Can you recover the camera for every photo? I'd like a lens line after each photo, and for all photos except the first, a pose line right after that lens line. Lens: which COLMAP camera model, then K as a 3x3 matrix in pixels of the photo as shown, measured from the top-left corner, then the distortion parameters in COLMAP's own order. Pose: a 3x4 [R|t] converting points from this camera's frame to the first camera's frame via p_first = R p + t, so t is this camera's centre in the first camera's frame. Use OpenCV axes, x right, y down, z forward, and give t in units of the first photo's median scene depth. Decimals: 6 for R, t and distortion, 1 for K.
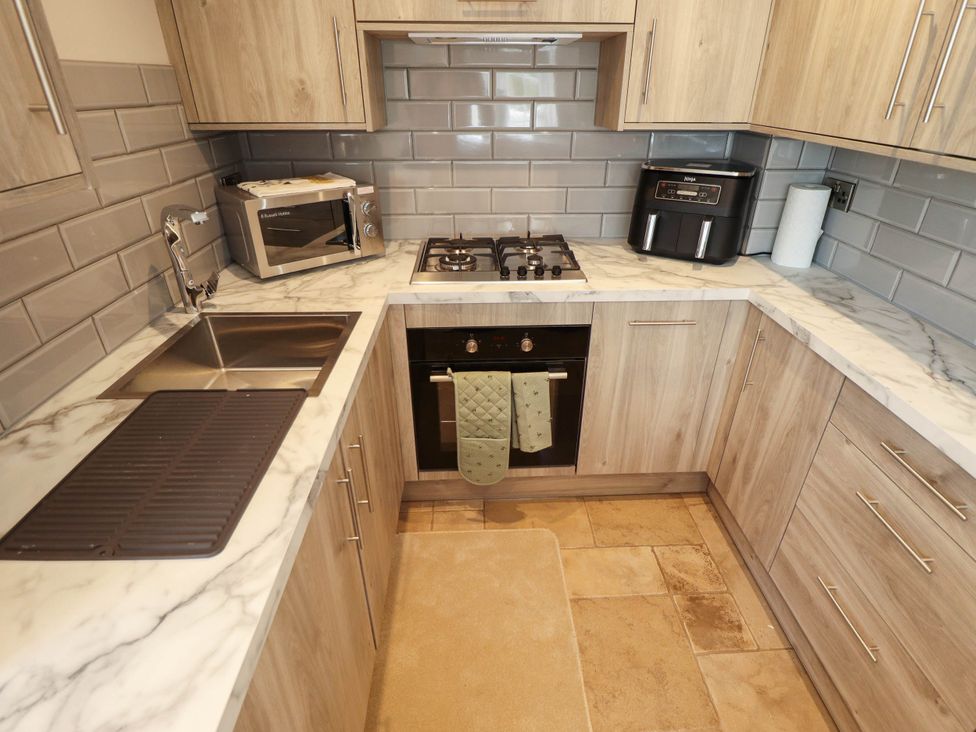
lens RADIAL K [[511.0, 0, 491.1], [0, 511.0, 362.4], [0, 0, 1]] dist [-0.003433, -0.011397]
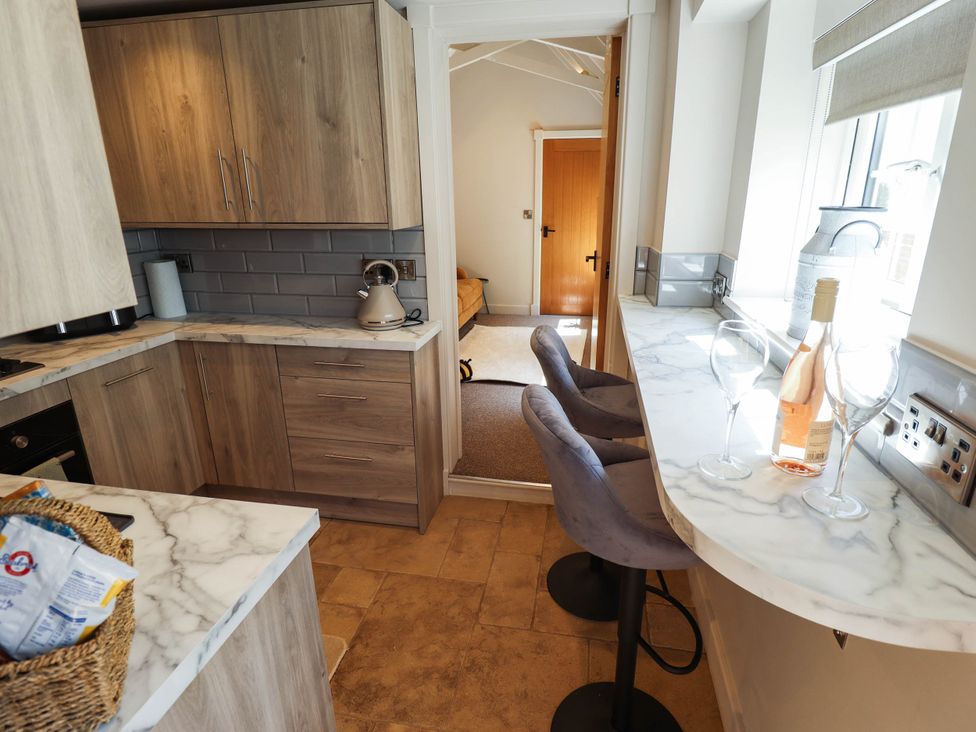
lens RADIAL K [[511.0, 0, 502.1], [0, 511.0, 357.6], [0, 0, 1]] dist [-0.003433, -0.011397]
pose [[0.212763, -0.296728, 0.930959, -0.589589], [0.470529, 0.866140, 0.168533, 0.098611], [-0.856349, 0.402185, 0.323902, -0.168770]]
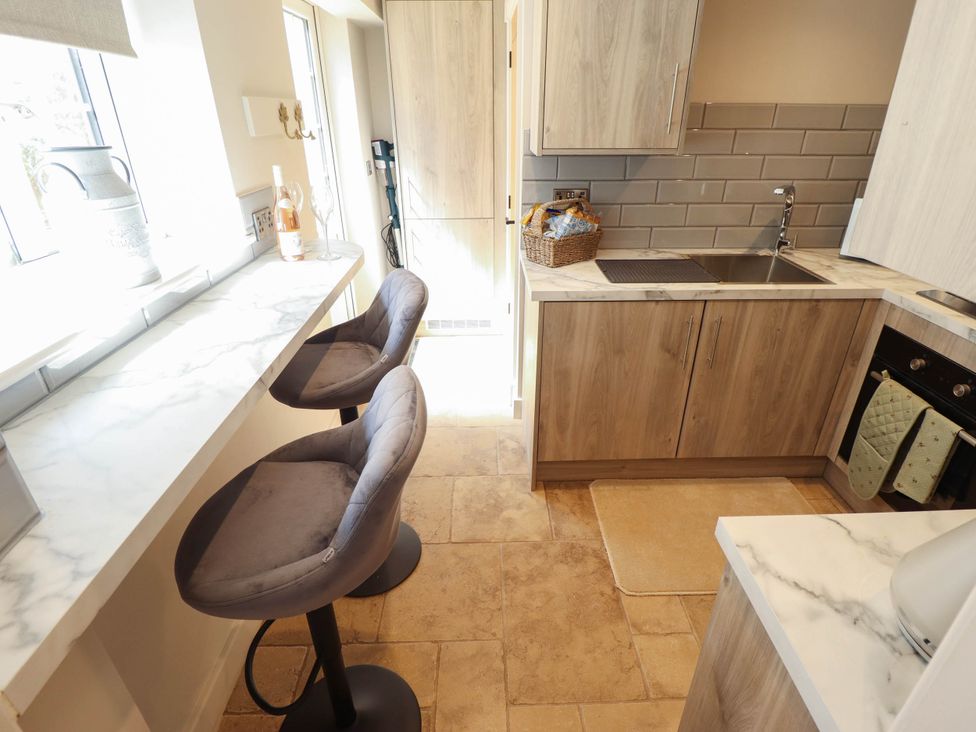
lens RADIAL K [[511.0, 0, 494.4], [0, 511.0, 362.8], [0, 0, 1]] dist [-0.003433, -0.011397]
pose [[-0.024541, 0.438137, -0.898573, 0.913979], [-0.473034, 0.786763, 0.396538, -0.036373], [0.880702, 0.434787, 0.187946, 0.044732]]
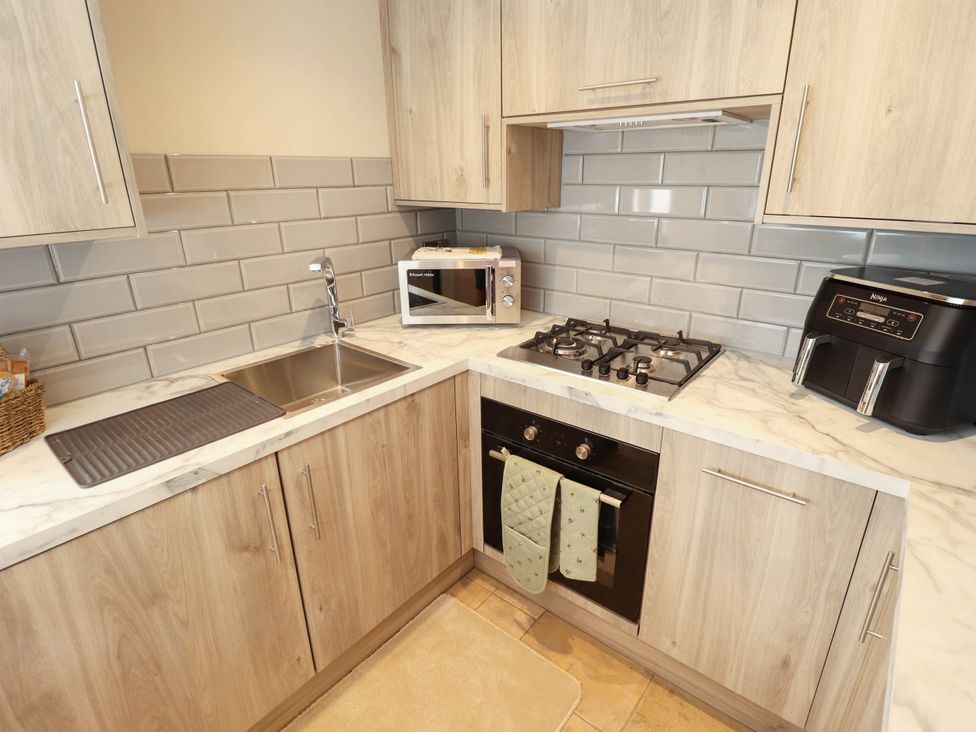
lens RADIAL K [[511.0, 0, 500.5], [0, 511.0, 358.3], [0, 0, 1]] dist [-0.003433, -0.011397]
pose [[0.752991, 0.217474, -0.621056, 0.471615], [-0.304342, 0.951895, -0.035673, -0.112495], [0.583422, 0.215875, 0.782954, 0.208640]]
